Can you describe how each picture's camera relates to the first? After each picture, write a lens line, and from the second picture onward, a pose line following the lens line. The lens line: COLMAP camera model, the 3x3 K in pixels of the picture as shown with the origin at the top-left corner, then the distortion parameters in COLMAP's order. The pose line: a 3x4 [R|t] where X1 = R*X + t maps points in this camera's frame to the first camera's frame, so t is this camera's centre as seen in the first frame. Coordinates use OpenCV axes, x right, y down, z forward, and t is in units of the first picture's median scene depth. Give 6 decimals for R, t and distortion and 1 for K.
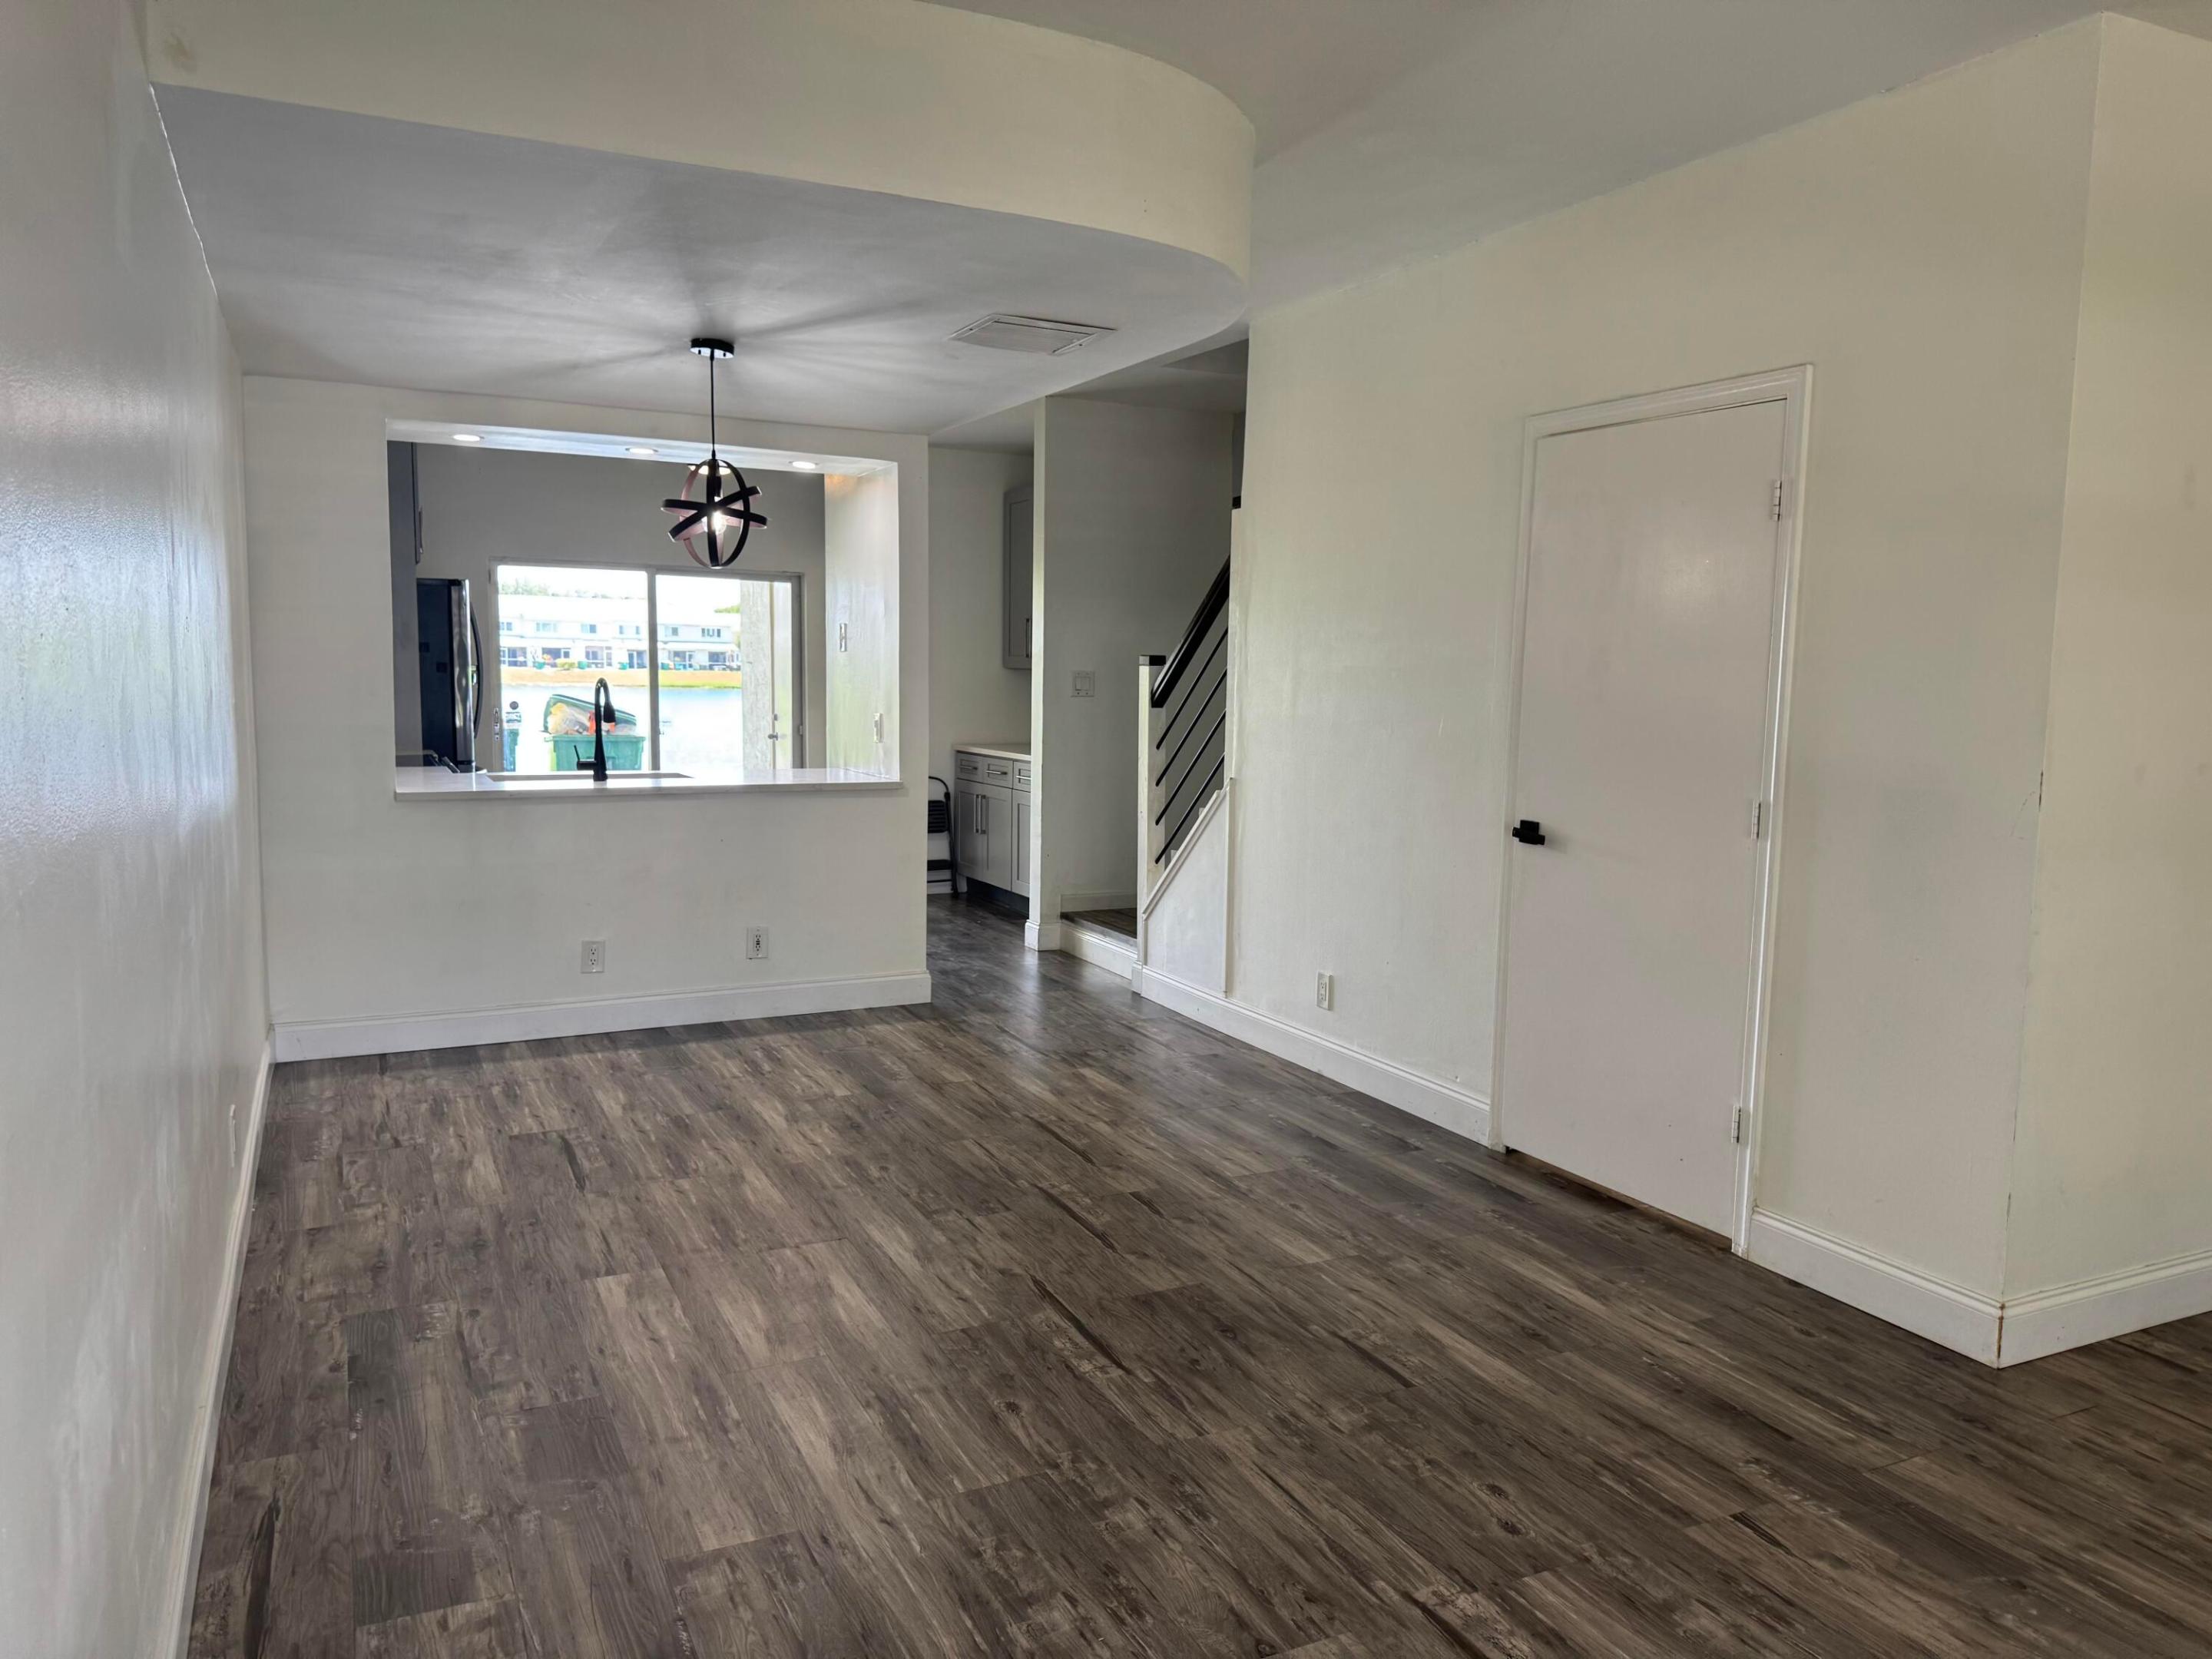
lens RADIAL K [[1571.3, 0, 1106.0], [0, 1571.3, 829.5], [0, 0, 1]] dist [0.038524, -0.042488]
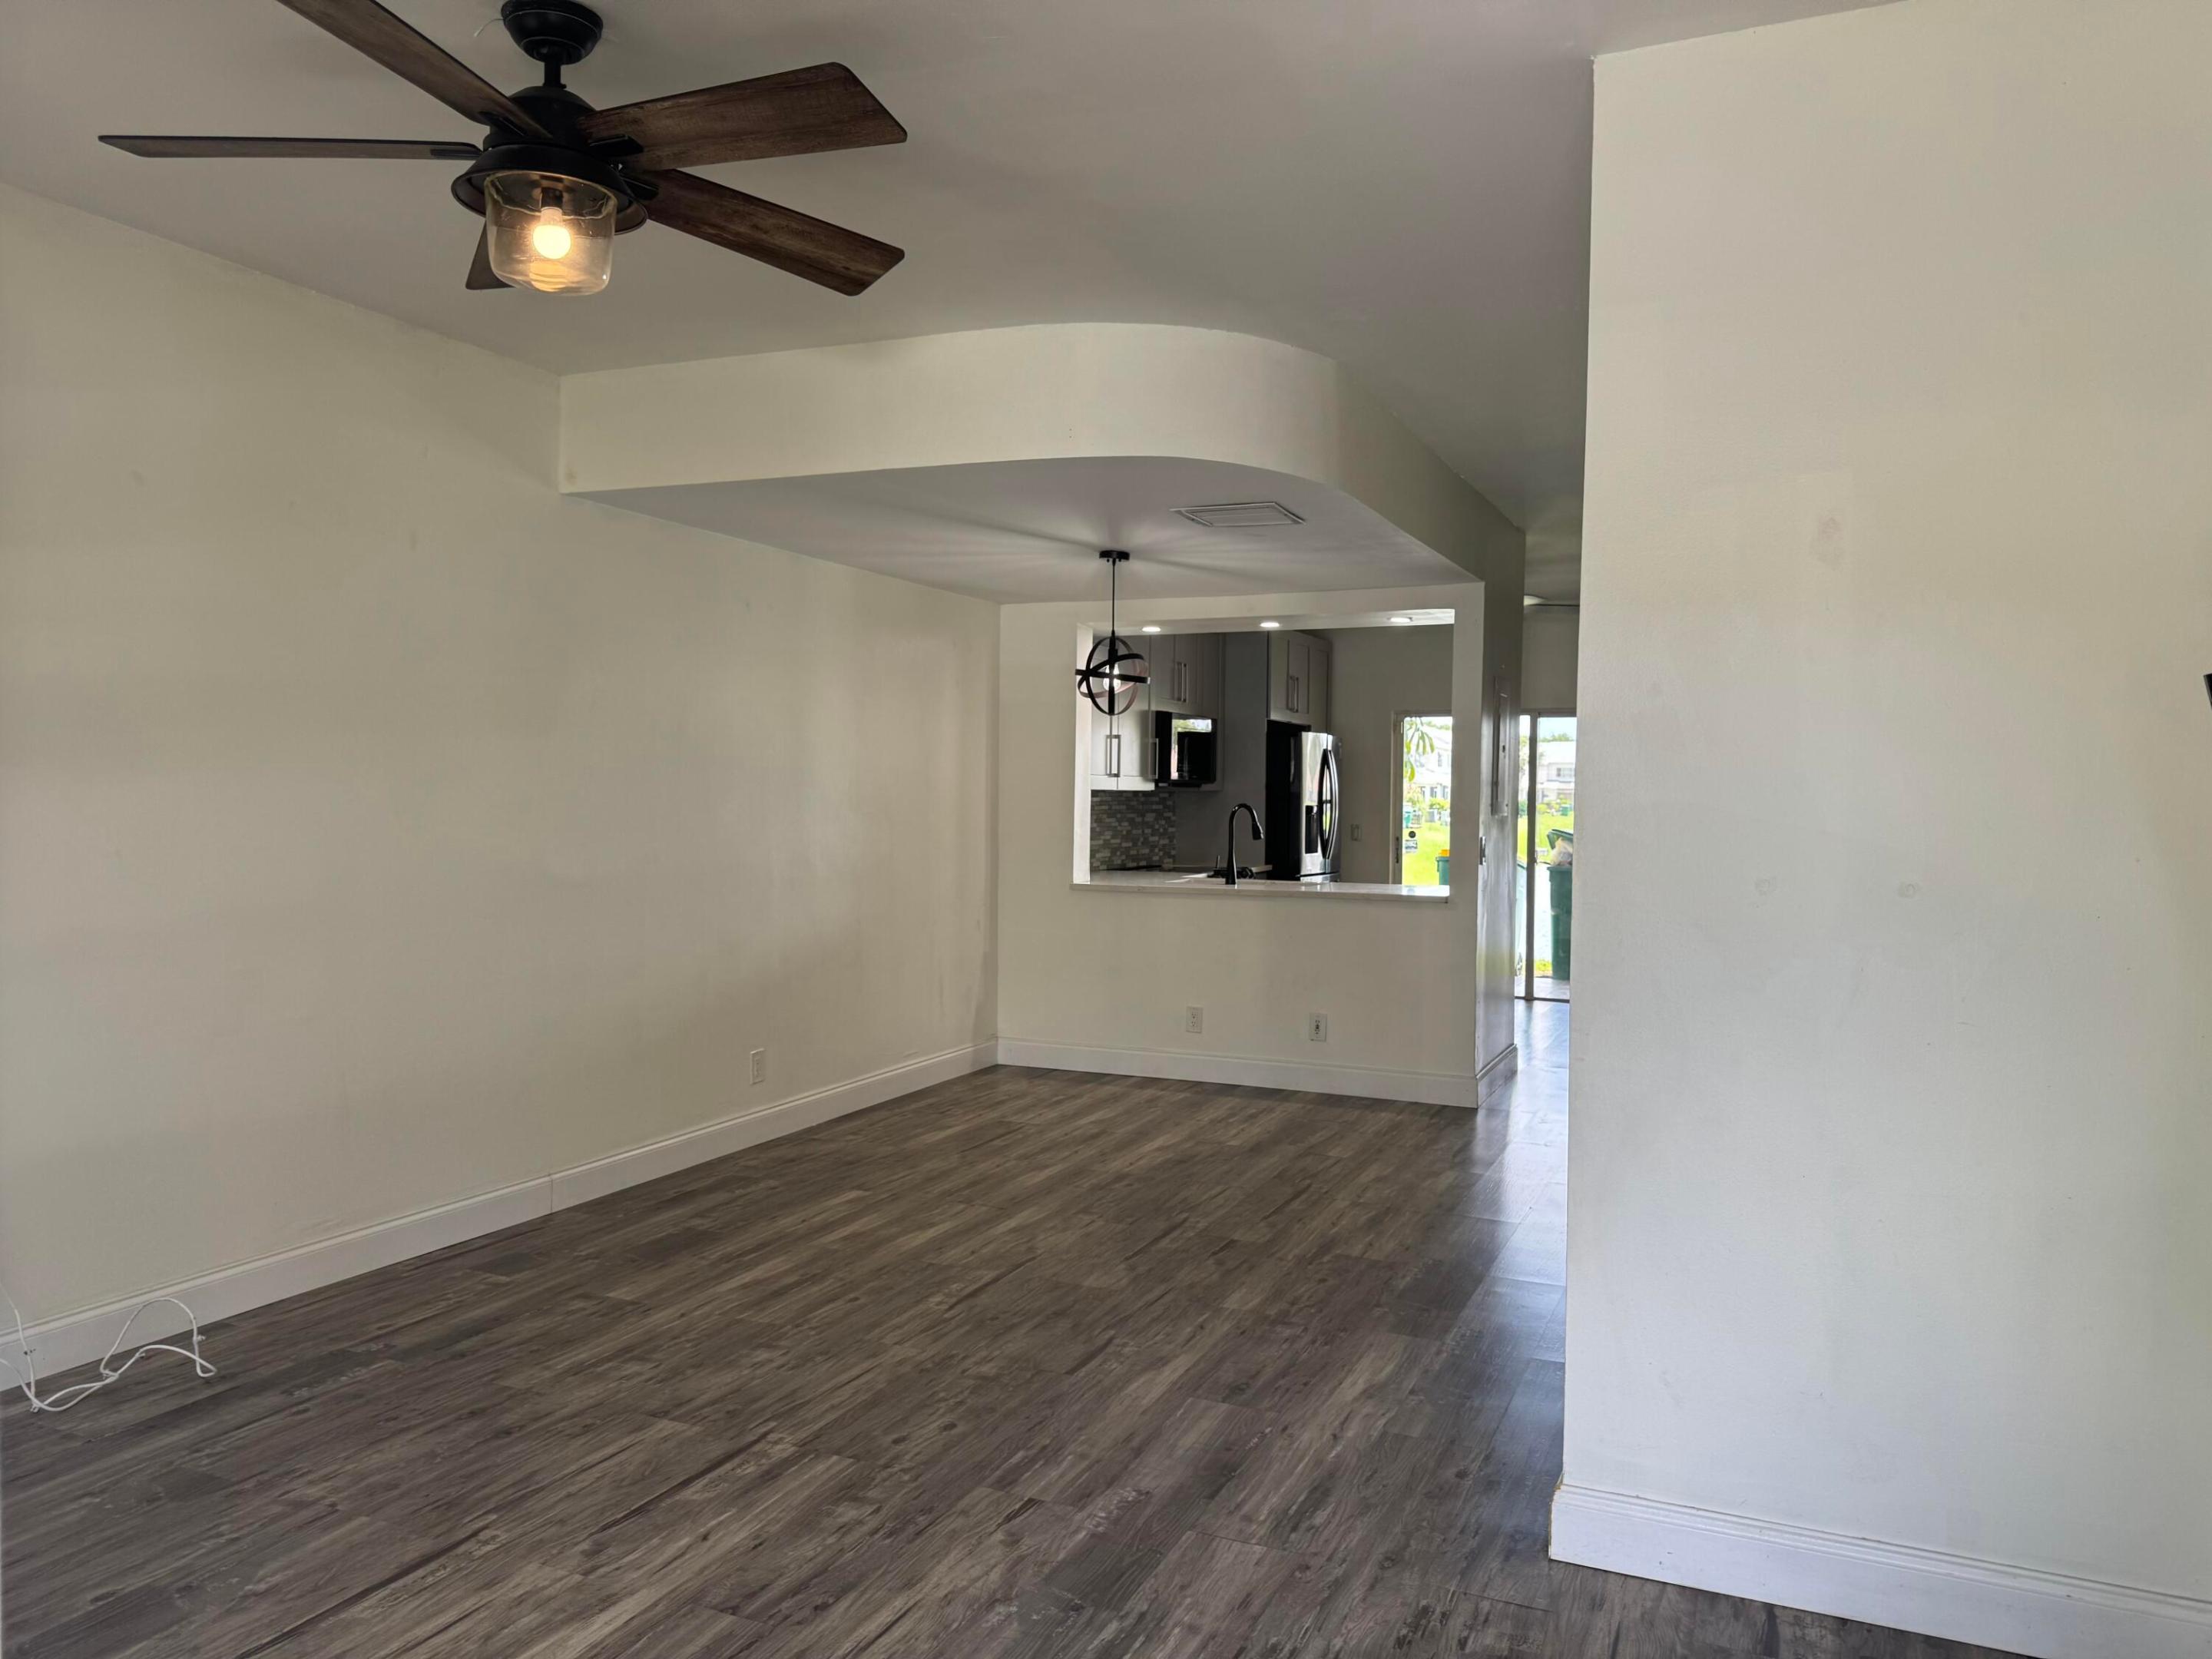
lens RADIAL K [[1557.1, 0, 1102.1], [0, 1557.1, 829.5], [0, 0, 1]] dist [0.095206, -0.133338]
pose [[0.643634, 0.009767, -0.765271, 1.038180], [-0.082044, 0.995037, -0.056305, 0.006801], [0.760923, 0.099026, 0.641241, 0.201712]]
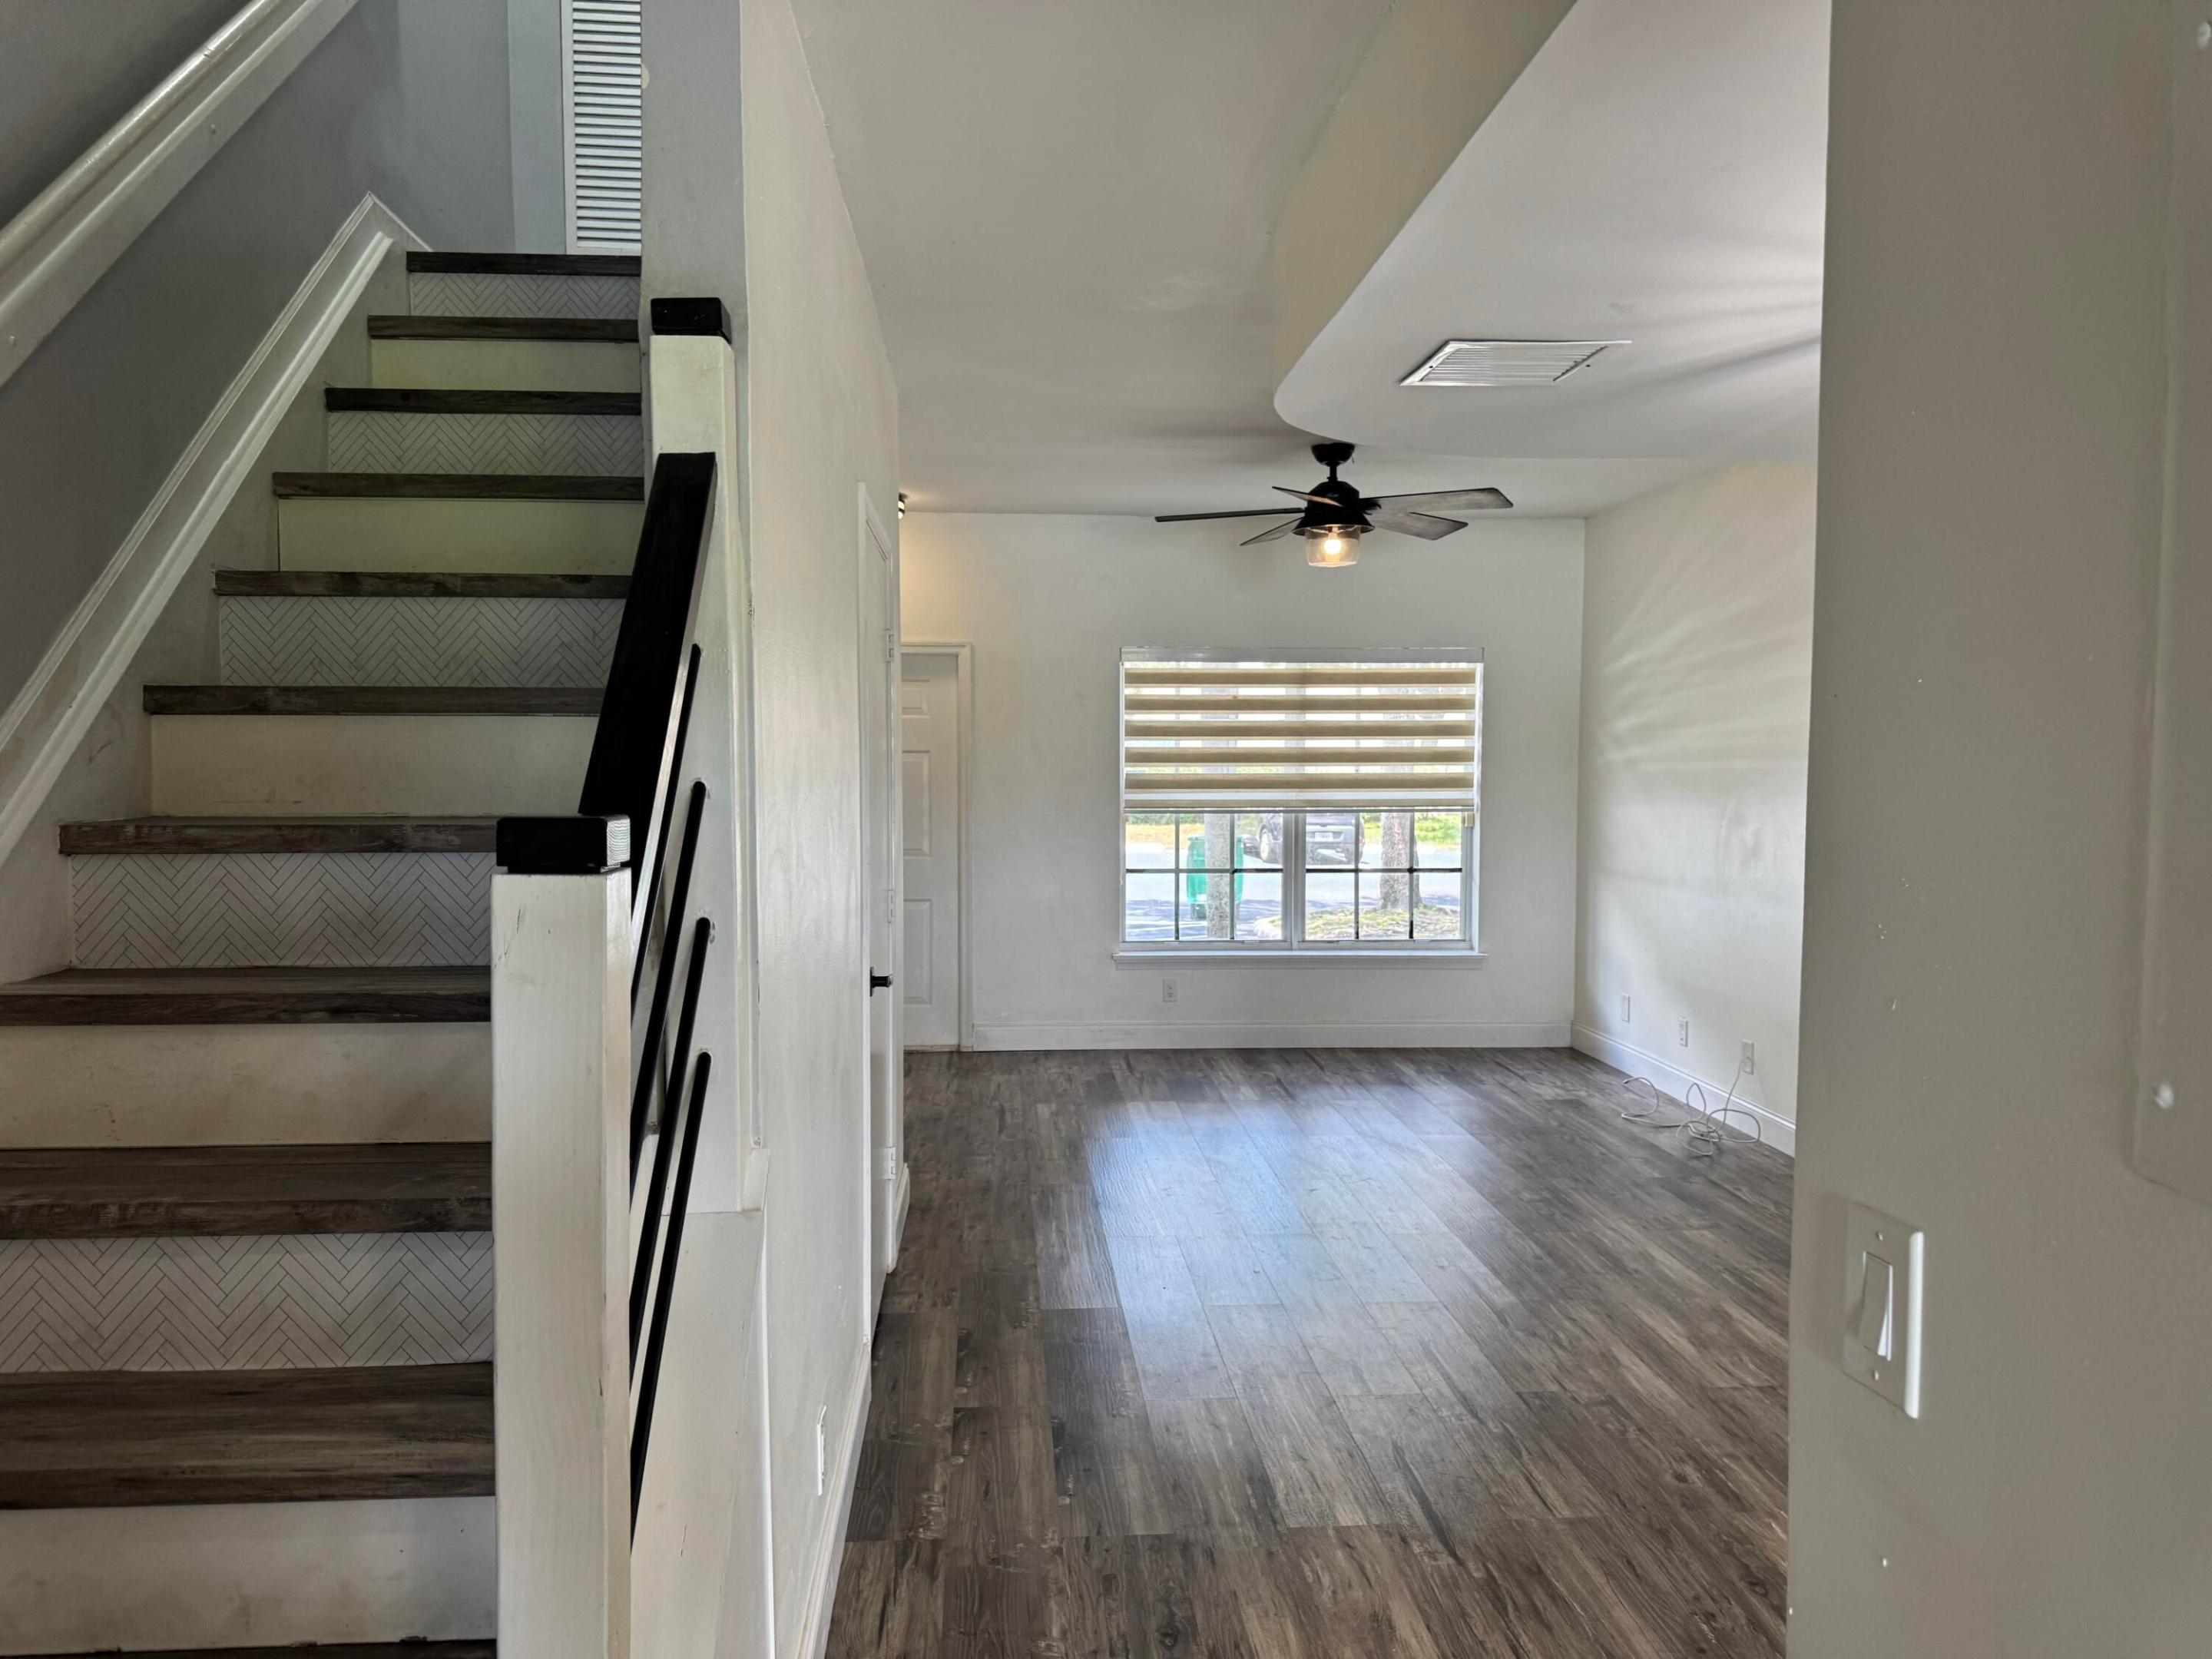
lens RADIAL K [[1557.1, 0, 1102.1], [0, 1557.1, 829.5], [0, 0, 1]] dist [0.095206, -0.133338]
pose [[-0.927471, -0.041019, 0.371638, -0.199109], [0.018397, 0.987753, 0.154934, -0.274888], [-0.373442, 0.150534, -0.915358, 2.272397]]
